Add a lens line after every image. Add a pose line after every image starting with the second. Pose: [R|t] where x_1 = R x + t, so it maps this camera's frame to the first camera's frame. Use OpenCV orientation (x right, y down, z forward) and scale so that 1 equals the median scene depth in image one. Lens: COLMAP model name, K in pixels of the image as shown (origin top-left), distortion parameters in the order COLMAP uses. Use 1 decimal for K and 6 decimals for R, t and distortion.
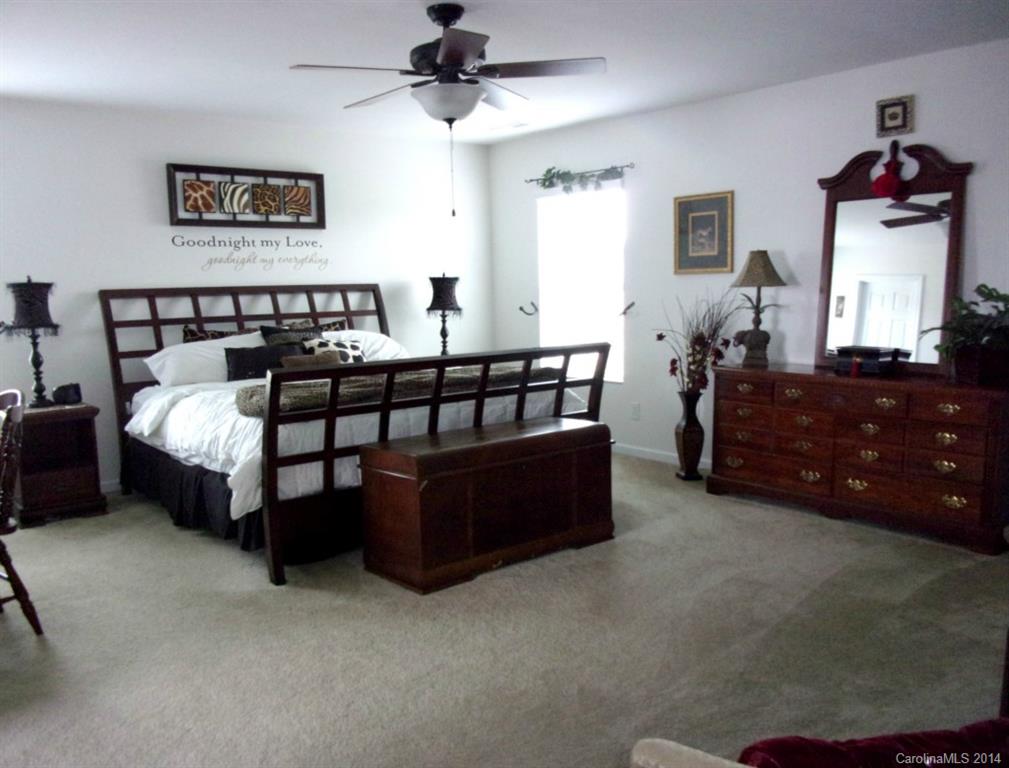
lens RADIAL K [[884.0, 0, 502.6], [0, 884.0, 386.2], [0, 0, 1]] dist [0.001850, -0.032068]
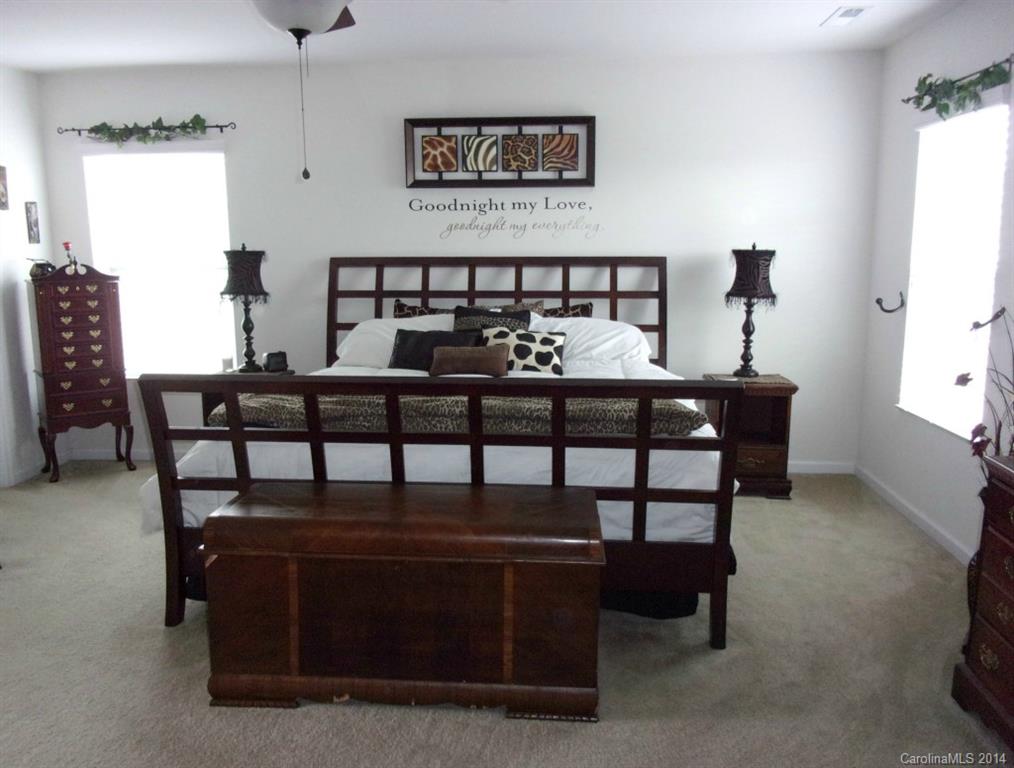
lens RADIAL K [[888.4, 0, 505.9], [0, 888.4, 384.4], [0, 0, 1]] dist [0.001850, -0.032068]
pose [[0.698708, 0.134688, -0.702614, 0.351810], [-0.094753, 0.990888, 0.095722, -0.075640], [0.709105, -0.000307, 0.705103, 0.409610]]
